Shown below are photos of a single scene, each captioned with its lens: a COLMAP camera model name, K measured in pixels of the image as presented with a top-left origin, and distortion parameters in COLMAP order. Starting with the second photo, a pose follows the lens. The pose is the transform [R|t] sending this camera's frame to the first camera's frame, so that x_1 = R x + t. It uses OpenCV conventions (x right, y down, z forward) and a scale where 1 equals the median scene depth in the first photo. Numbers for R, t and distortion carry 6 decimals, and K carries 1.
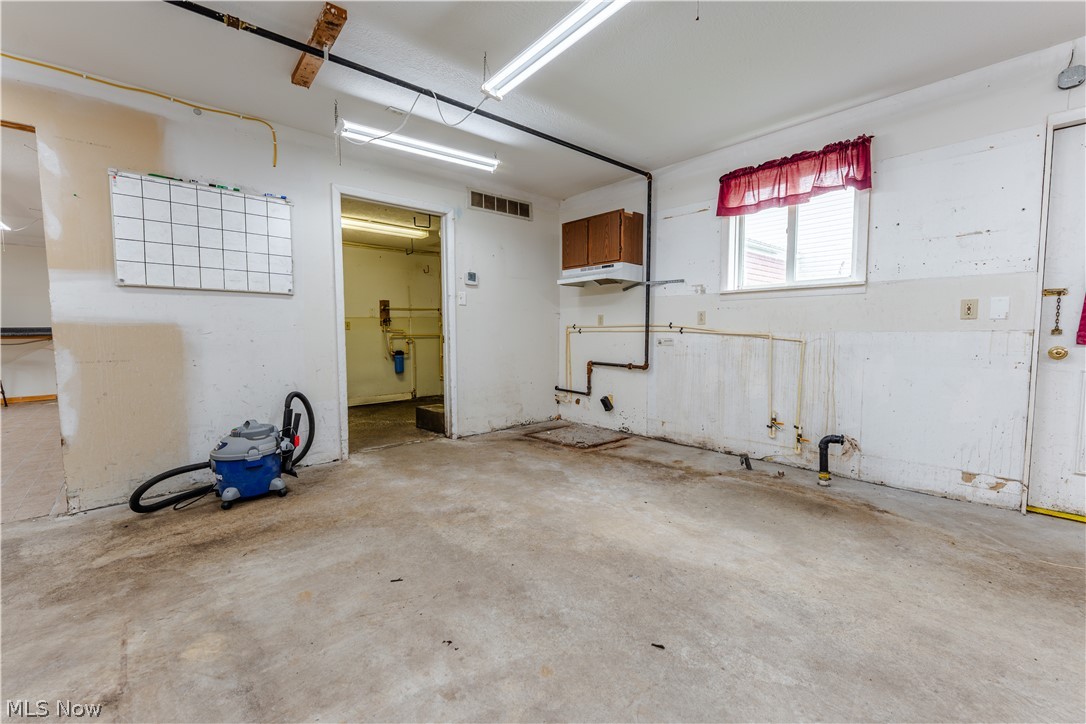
lens RADIAL K [[446.4, 0, 543.0], [0, 446.4, 362.0], [0, 0, 1]] dist [0.000632, 0.000092]
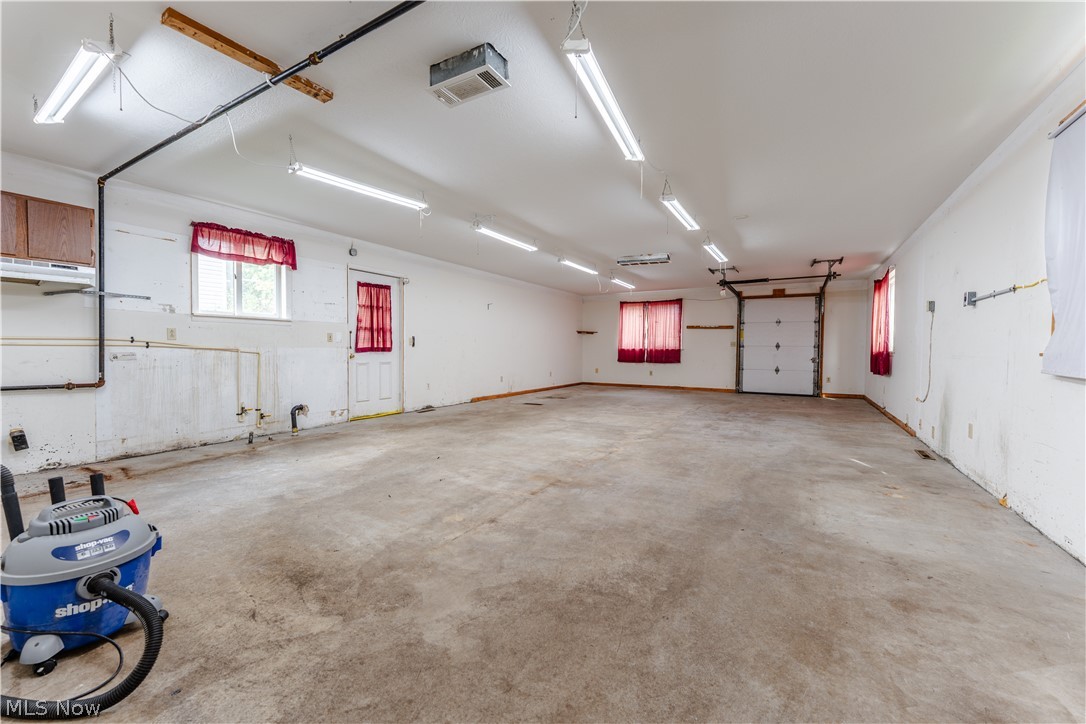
lens RADIAL K [[450.7, 0, 537.6], [0, 450.7, 364.2], [0, 0, 1]] dist [0.000665, 0.000098]
pose [[-0.288375, -0.030119, 0.957044, -1.131613], [0.061601, 0.996851, 0.049933, -0.025457], [-0.955534, 0.073354, -0.285611, 0.502523]]
